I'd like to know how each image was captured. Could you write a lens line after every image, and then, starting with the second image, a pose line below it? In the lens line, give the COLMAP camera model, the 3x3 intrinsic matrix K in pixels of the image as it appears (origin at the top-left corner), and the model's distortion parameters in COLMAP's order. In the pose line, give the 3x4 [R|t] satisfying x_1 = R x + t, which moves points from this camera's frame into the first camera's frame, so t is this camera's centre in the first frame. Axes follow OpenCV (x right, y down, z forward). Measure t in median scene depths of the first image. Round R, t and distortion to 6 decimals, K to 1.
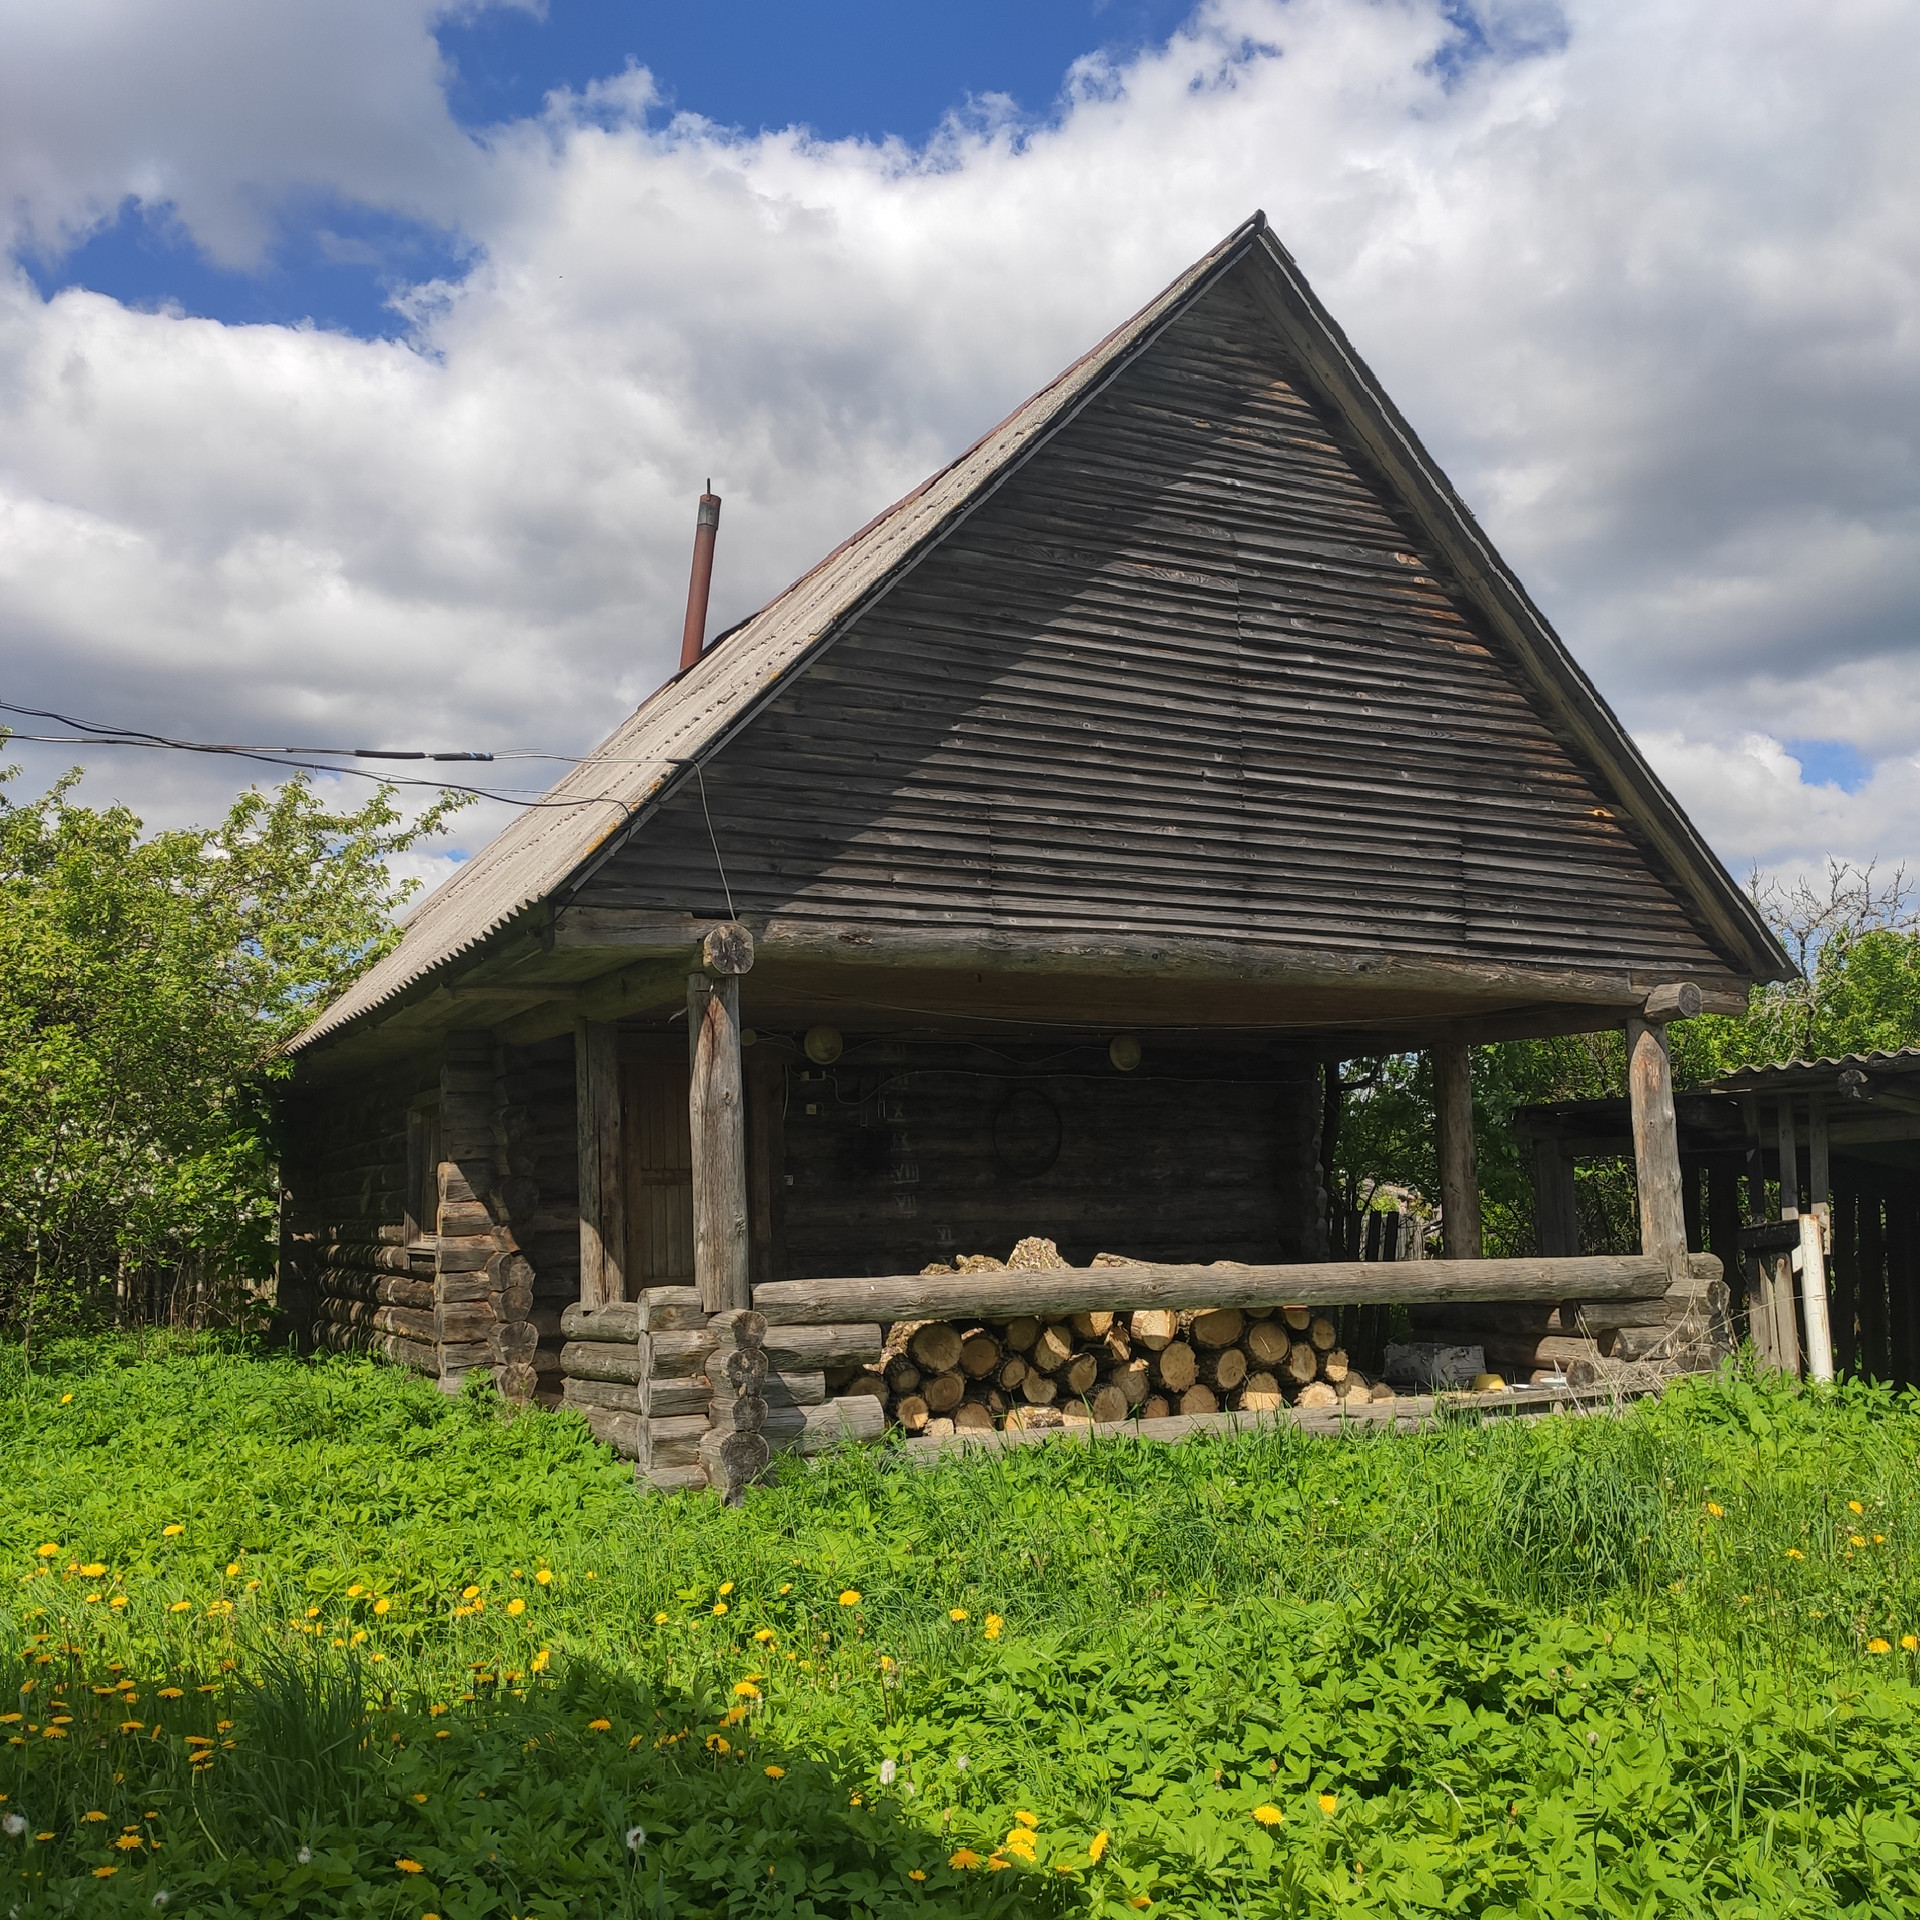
lens RADIAL K [[1899.8, 0, 960.0], [0, 1899.8, 960.0], [0, 0, 1]] dist [0.093726, -0.123087]
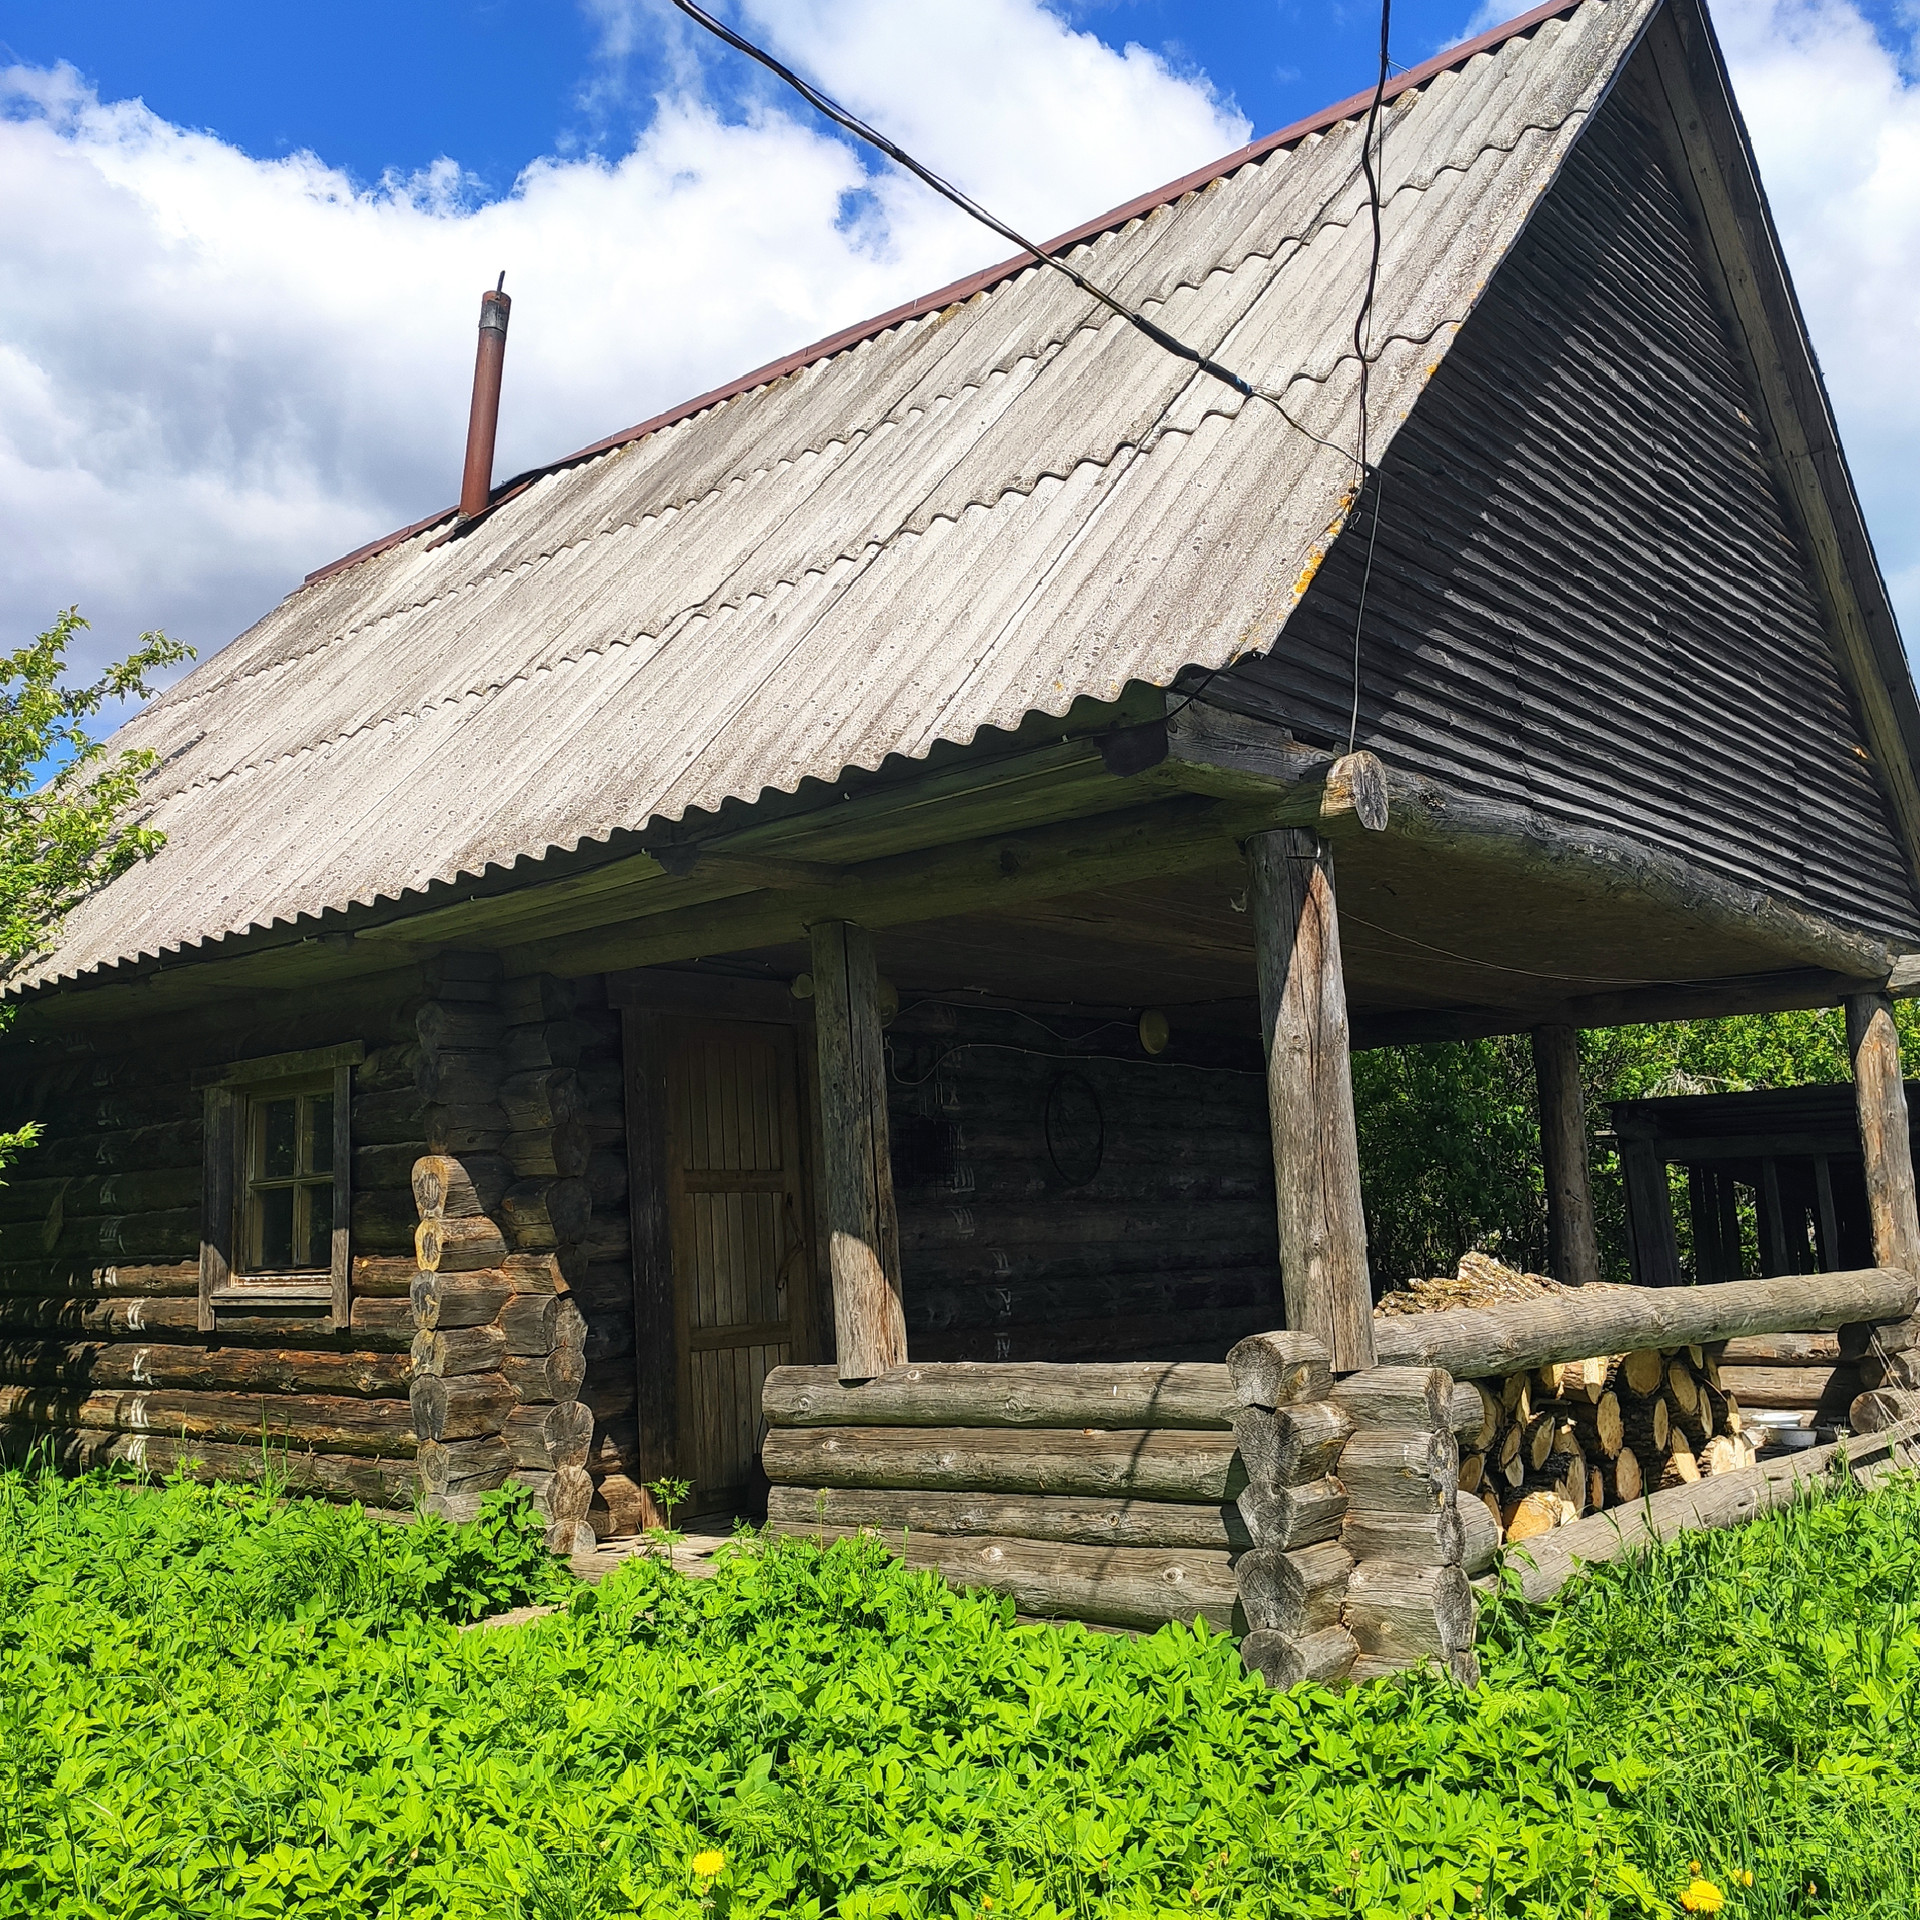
lens RADIAL K [[1899.8, 0, 960.0], [0, 1899.8, 960.0], [0, 0, 1]] dist [0.093726, -0.123087]
pose [[0.925465, 0.041721, 0.376529, -0.354725], [-0.033205, 0.999025, -0.029082, 0.053915], [-0.377375, 0.014412, 0.925948, 0.345459]]
